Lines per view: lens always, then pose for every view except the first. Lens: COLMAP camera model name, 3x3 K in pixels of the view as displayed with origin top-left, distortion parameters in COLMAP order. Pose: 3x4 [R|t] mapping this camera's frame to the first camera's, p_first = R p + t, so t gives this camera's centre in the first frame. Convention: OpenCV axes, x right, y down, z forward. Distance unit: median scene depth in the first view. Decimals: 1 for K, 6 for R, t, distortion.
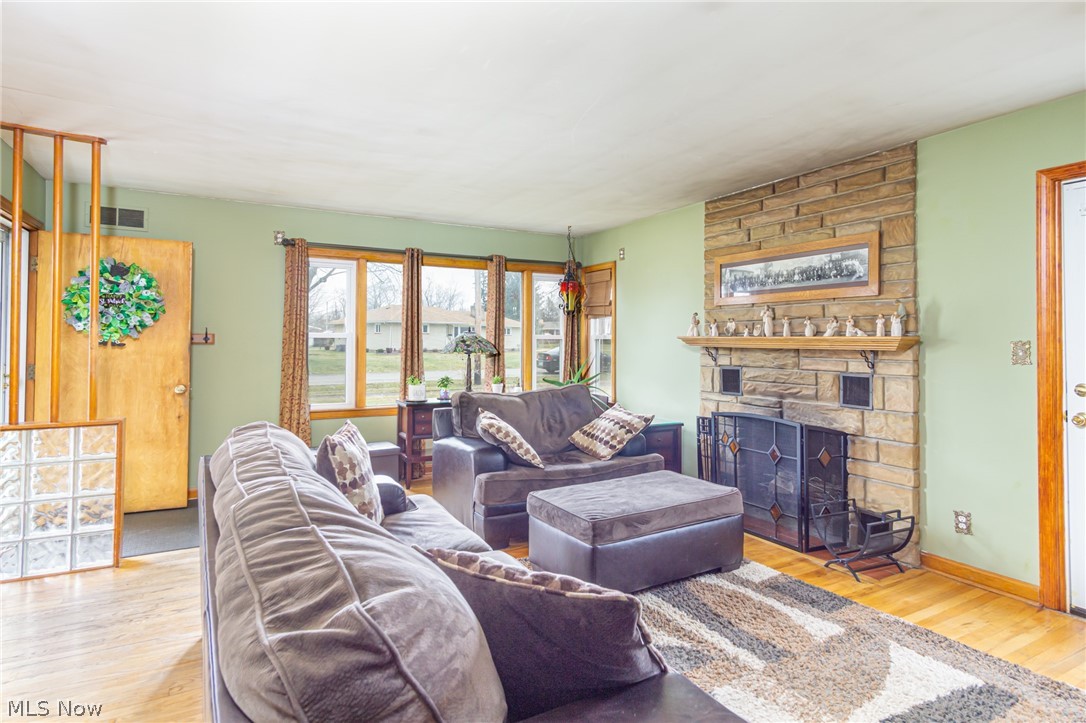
lens RADIAL K [[572.2, 0, 541.8], [0, 572.2, 329.9], [0, 0, 1]] dist [0.000683, 0.000092]
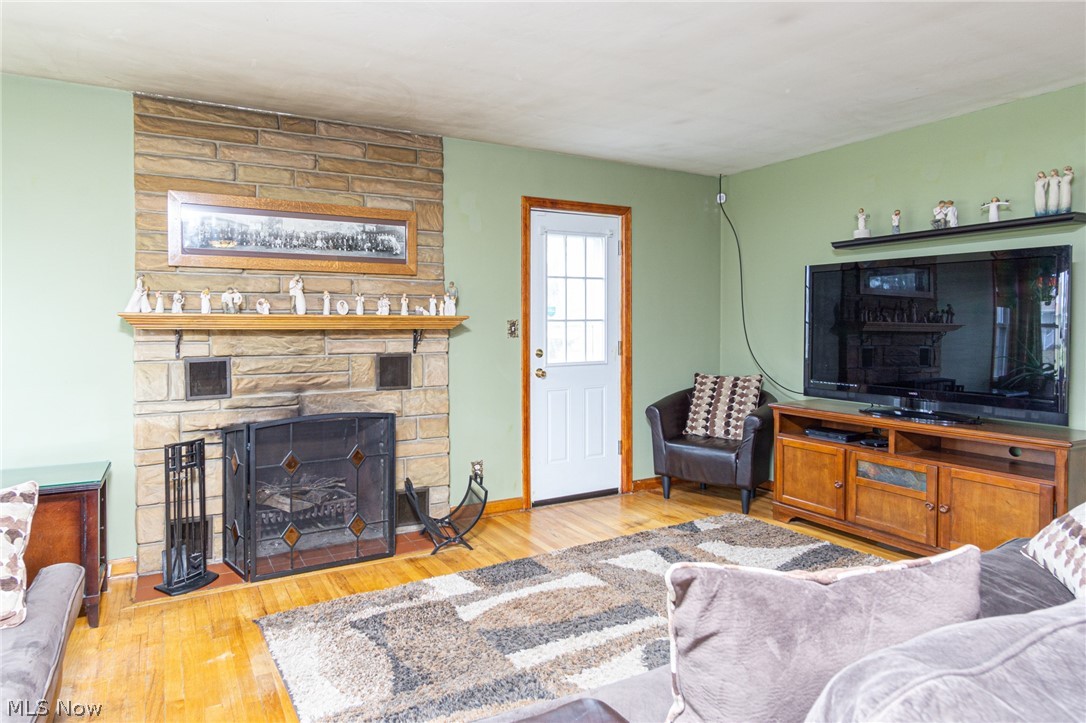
lens RADIAL K [[621.6, 0, 494.9], [0, 621.6, 326.9], [0, 0, 1]] dist [0.001730, 0.000447]
pose [[0.044080, -0.011050, 0.998967, -0.474457], [-0.017738, 0.999773, 0.011841, 0.014713], [-0.998871, -0.018241, 0.043874, 0.753190]]
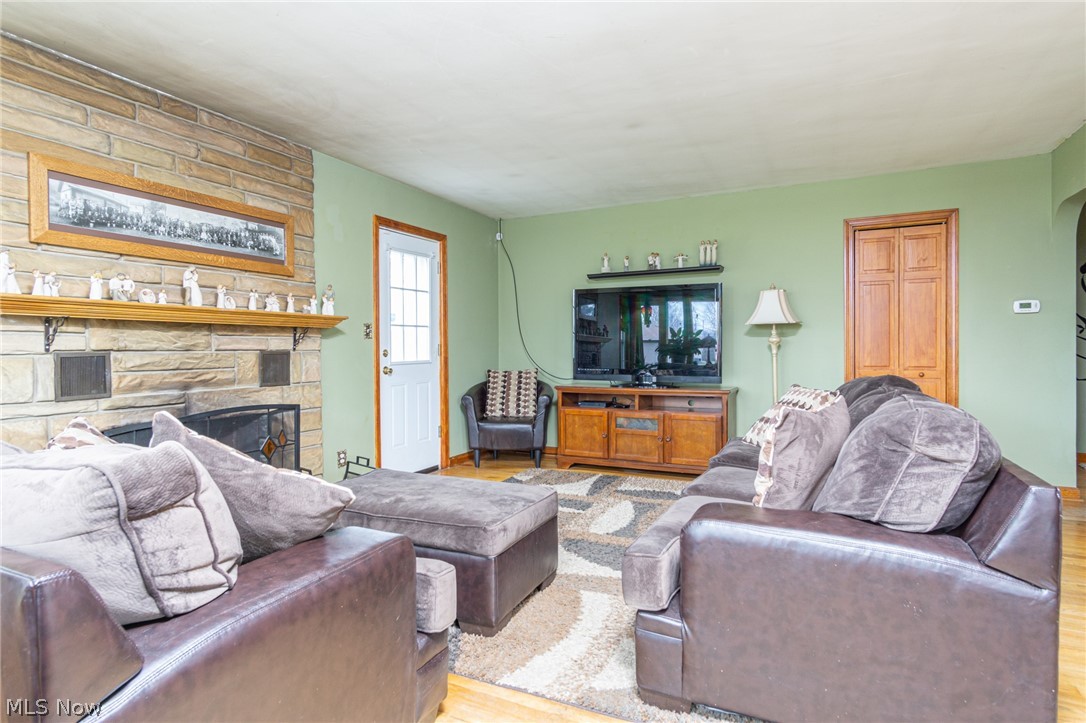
lens RADIAL K [[567.5, 0, 527.9], [0, 567.5, 349.1], [0, 0, 1]] dist [0.001877, 0.000946]
pose [[-0.541474, -0.001994, 0.840715, -0.501418], [-0.012838, 0.999900, -0.005897, 0.070165], [-0.840619, -0.013986, -0.541446, 1.119768]]
